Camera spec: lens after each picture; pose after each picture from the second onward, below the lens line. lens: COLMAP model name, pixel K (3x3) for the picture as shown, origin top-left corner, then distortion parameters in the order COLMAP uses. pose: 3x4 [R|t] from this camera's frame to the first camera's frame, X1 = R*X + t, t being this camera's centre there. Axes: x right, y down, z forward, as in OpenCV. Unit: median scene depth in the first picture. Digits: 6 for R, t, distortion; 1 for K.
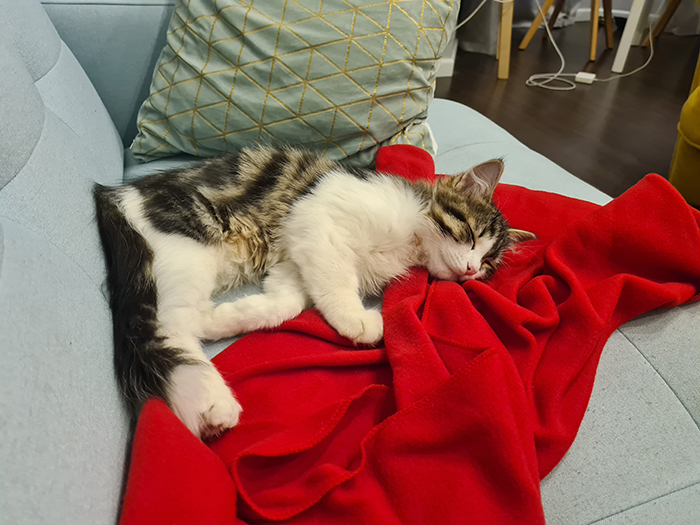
lens RADIAL K [[542.2, 0, 347.8], [0, 542.2, 261.9], [0, 0, 1]] dist [-0.036651, 0.013408]
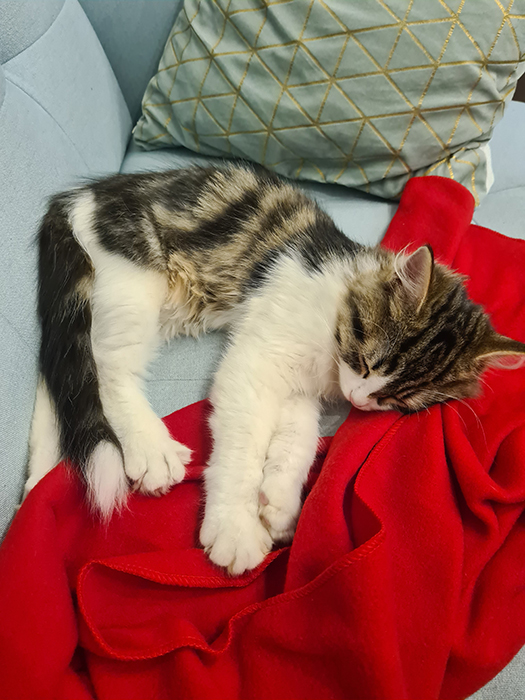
lens RADIAL K [[542.2, 0, 264.3], [0, 542.2, 350.7], [0, 0, 1]] dist [-0.036651, 0.013408]
pose [[0.949511, 0.224778, -0.218870, 0.085585], [-0.167060, 0.952743, 0.253717, -0.135639], [0.265557, -0.204342, 0.942191, 0.150802]]
